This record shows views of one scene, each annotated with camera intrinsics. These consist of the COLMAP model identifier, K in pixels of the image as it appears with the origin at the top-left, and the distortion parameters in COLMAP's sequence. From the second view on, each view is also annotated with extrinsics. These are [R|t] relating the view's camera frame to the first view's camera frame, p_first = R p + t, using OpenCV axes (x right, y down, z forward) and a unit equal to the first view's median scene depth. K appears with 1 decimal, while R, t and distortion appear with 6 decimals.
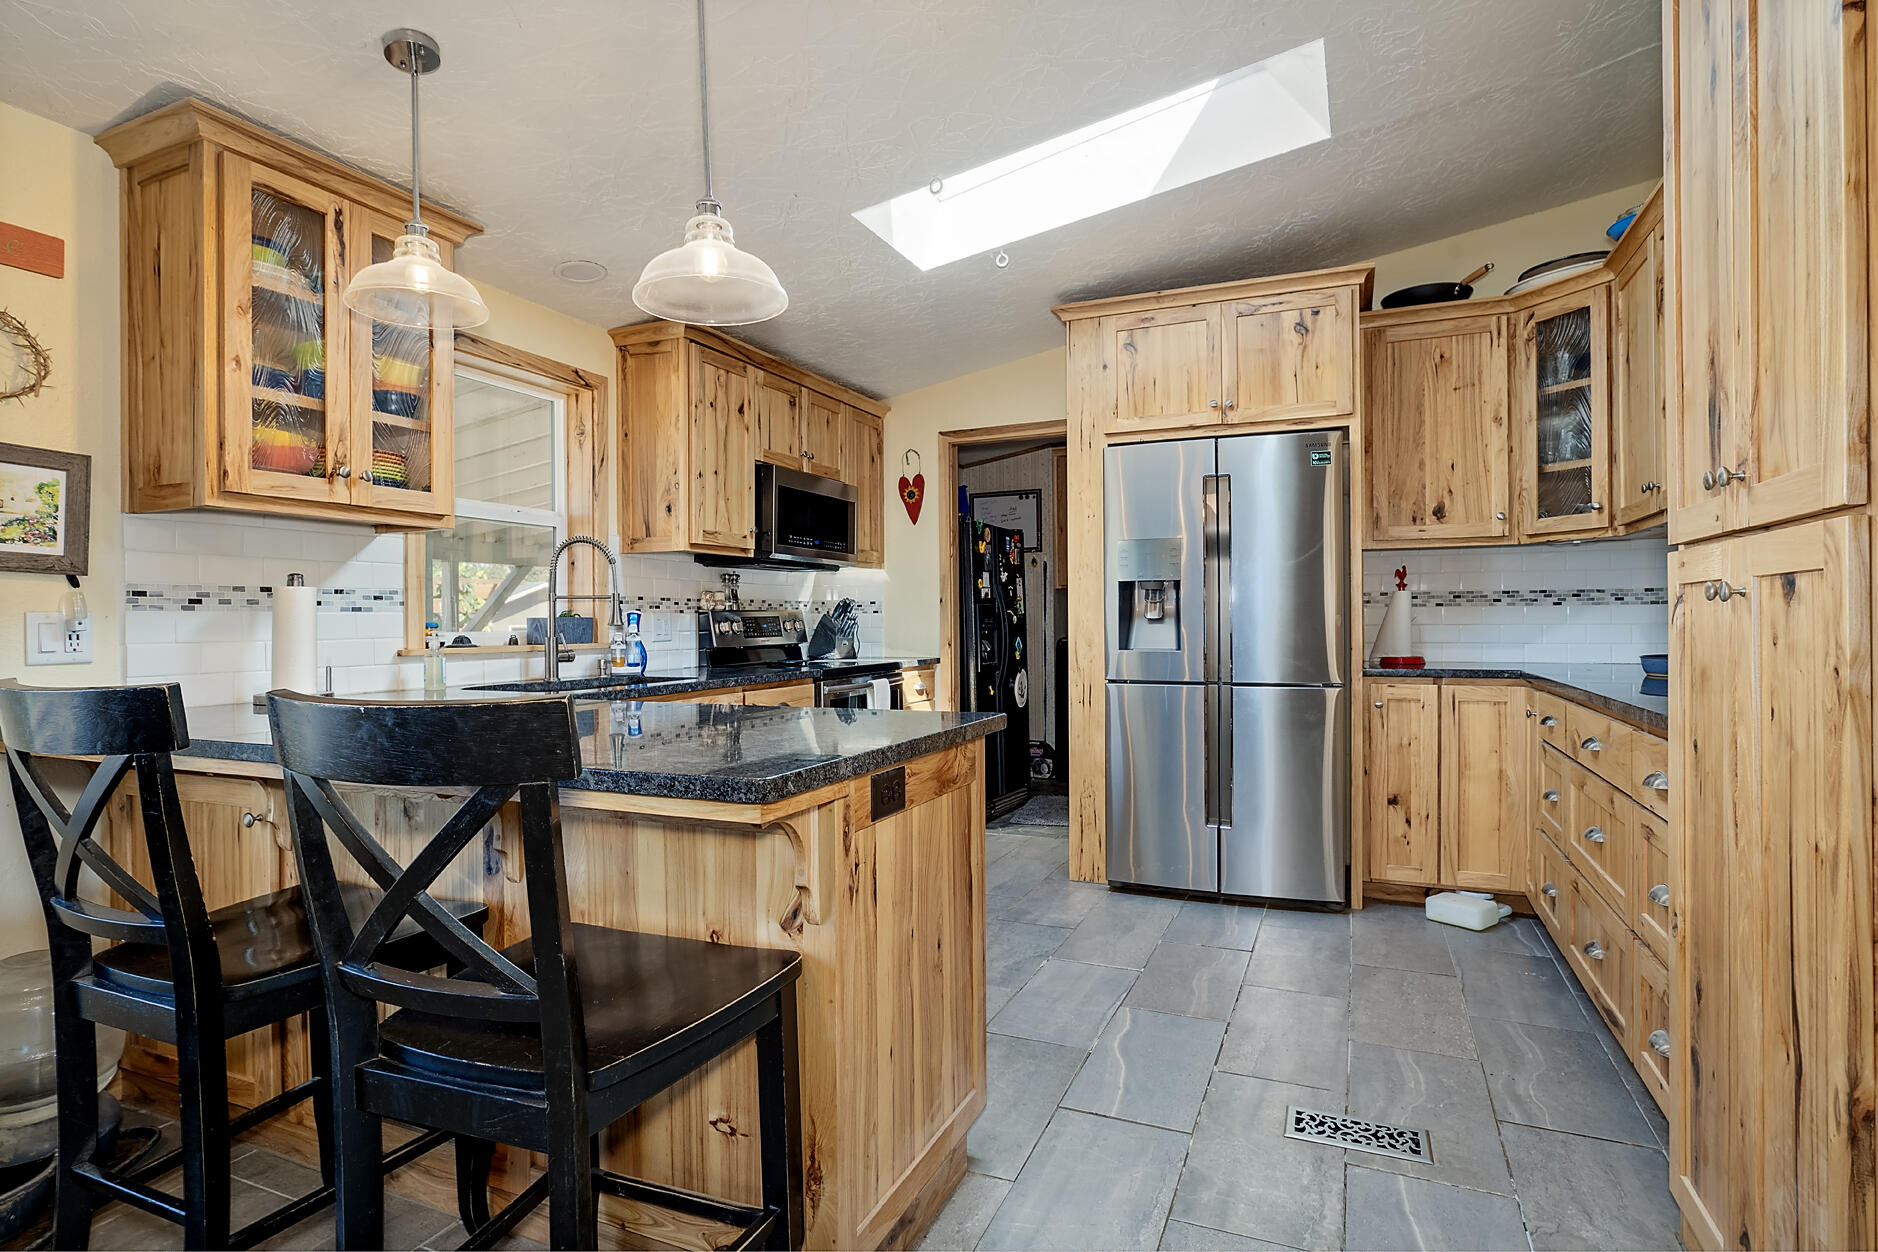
lens RADIAL K [[959.9, 0, 938.2], [0, 959.9, 623.6], [0, 0, 1]] dist [-0.008336, 0.002272]
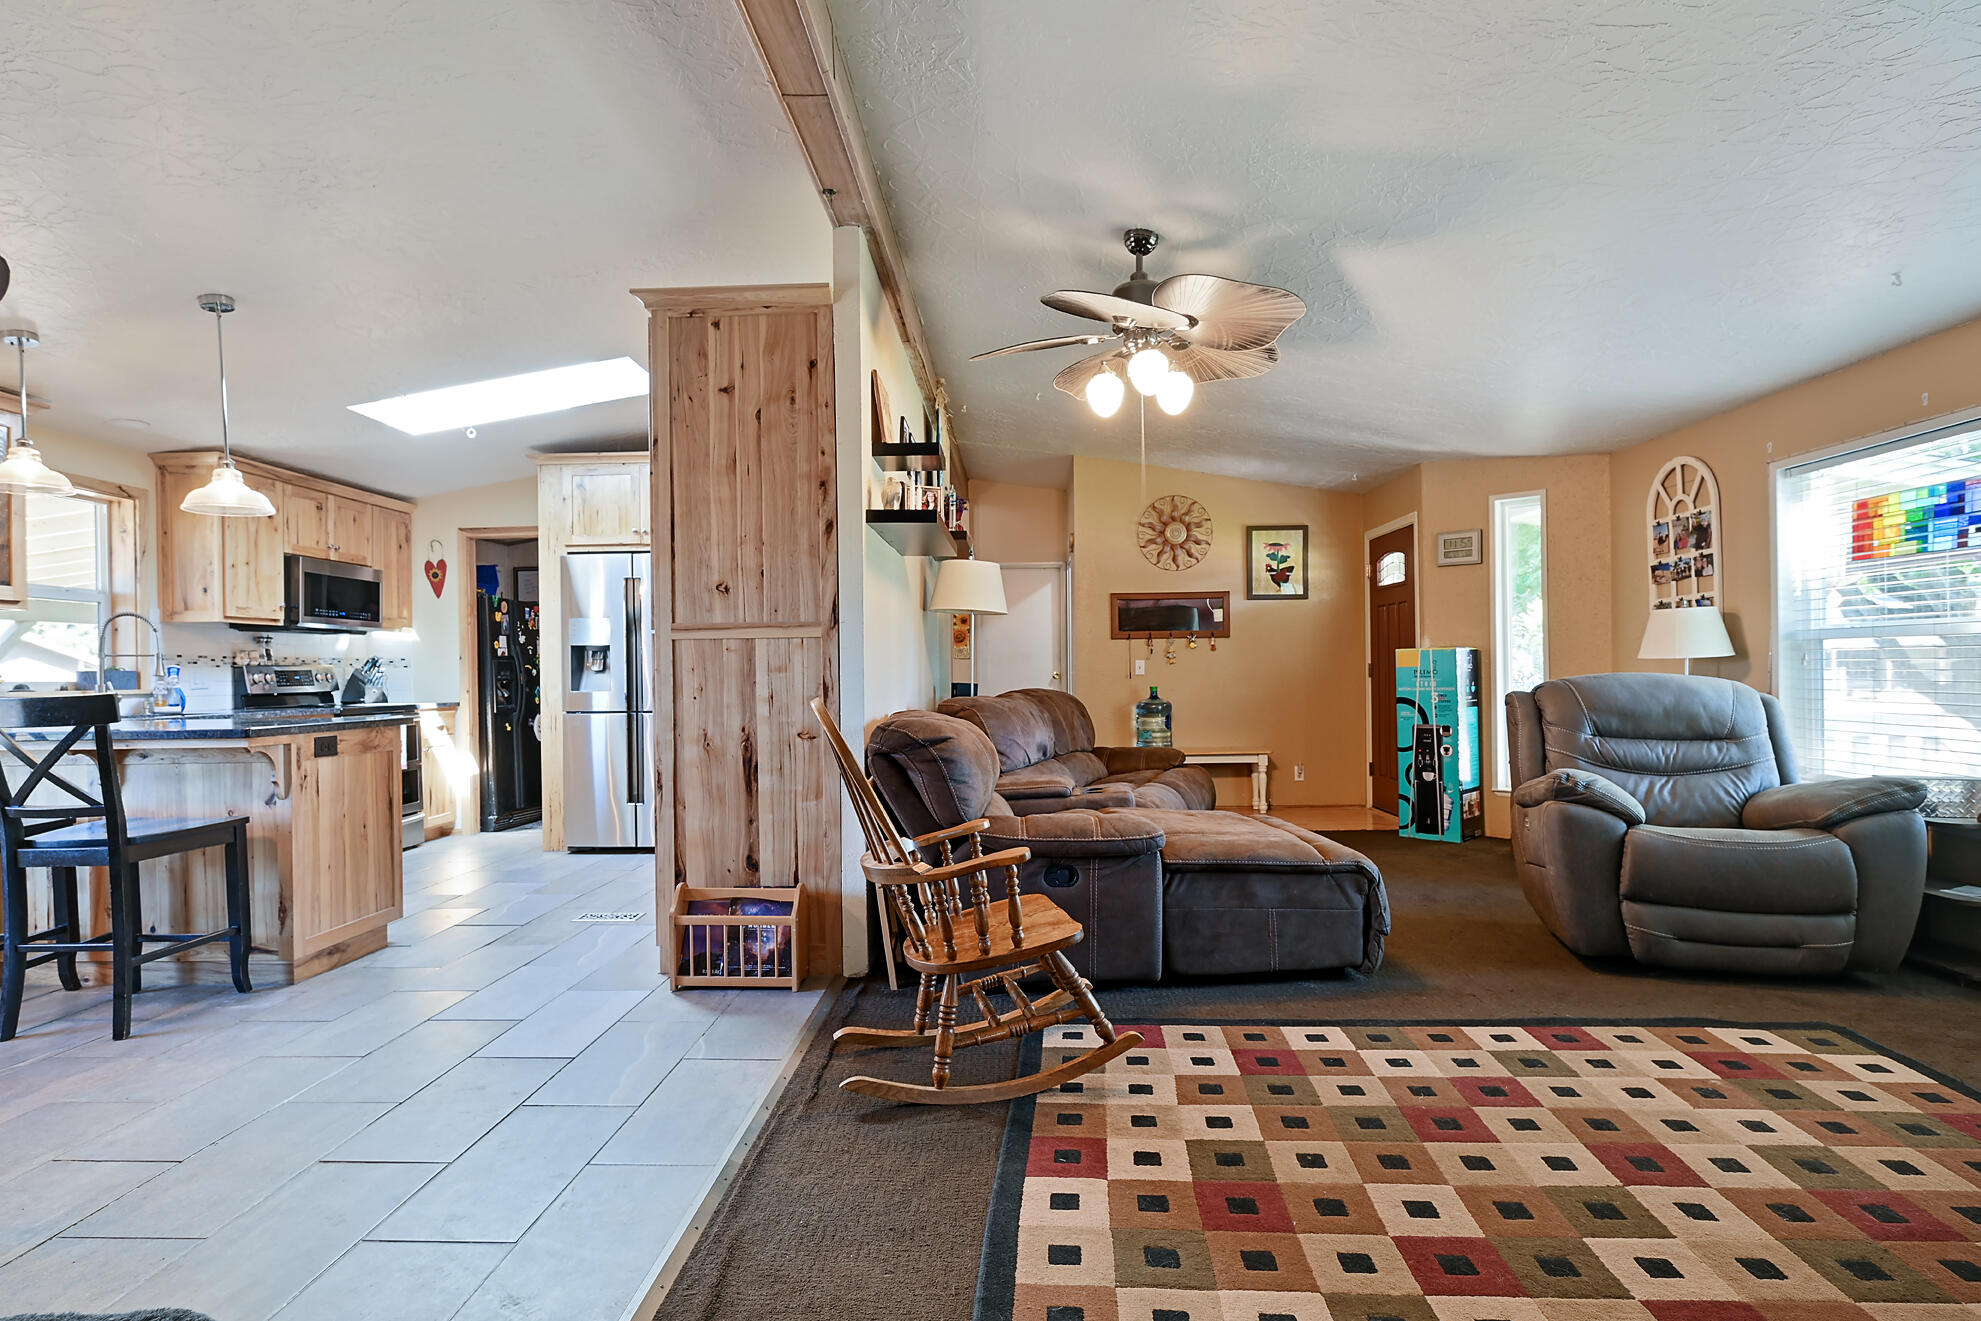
lens RADIAL K [[1012.5, 0, 1000.4], [0, 1012.5, 677.1], [0, 0, 1]] dist [-0.008336, 0.002272]
pose [[0.923688, -0.006776, 0.383086, 0.181074], [0.007847, 0.999968, -0.001233, 0.011461], [-0.383065, 0.004145, 0.923712, -0.640261]]
